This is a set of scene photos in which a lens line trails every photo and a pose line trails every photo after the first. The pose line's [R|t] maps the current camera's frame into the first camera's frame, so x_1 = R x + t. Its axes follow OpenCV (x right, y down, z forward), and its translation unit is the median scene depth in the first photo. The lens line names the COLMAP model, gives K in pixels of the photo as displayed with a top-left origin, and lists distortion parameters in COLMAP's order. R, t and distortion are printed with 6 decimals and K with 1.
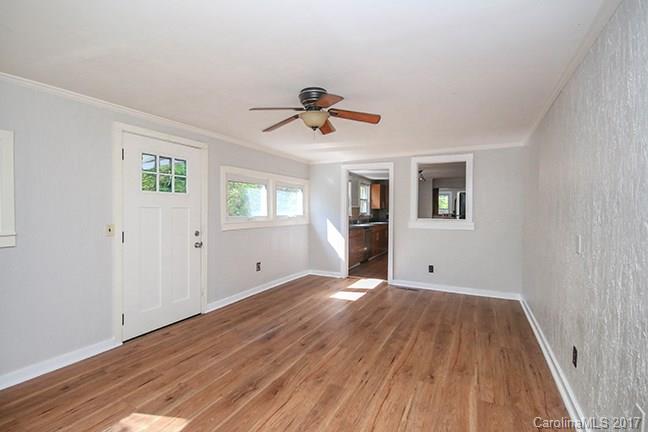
lens RADIAL K [[318.6, 0, 327.4], [0, 318.6, 206.8], [0, 0, 1]] dist [-0.000160, -0.000286]
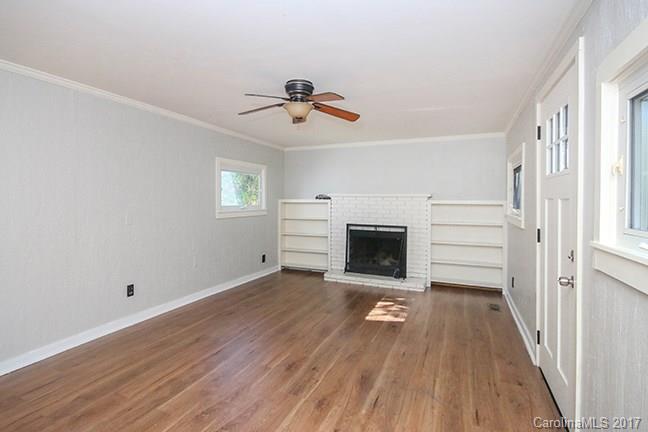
lens RADIAL K [[318.6, 0, 327.4], [0, 318.6, 206.8], [0, 0, 1]] dist [-0.000160, -0.000286]
pose [[-0.995396, -0.004422, -0.095744, -0.031542], [-0.006179, 0.999818, 0.018065, 0.012595], [0.095647, 0.018573, -0.995242, 1.864511]]
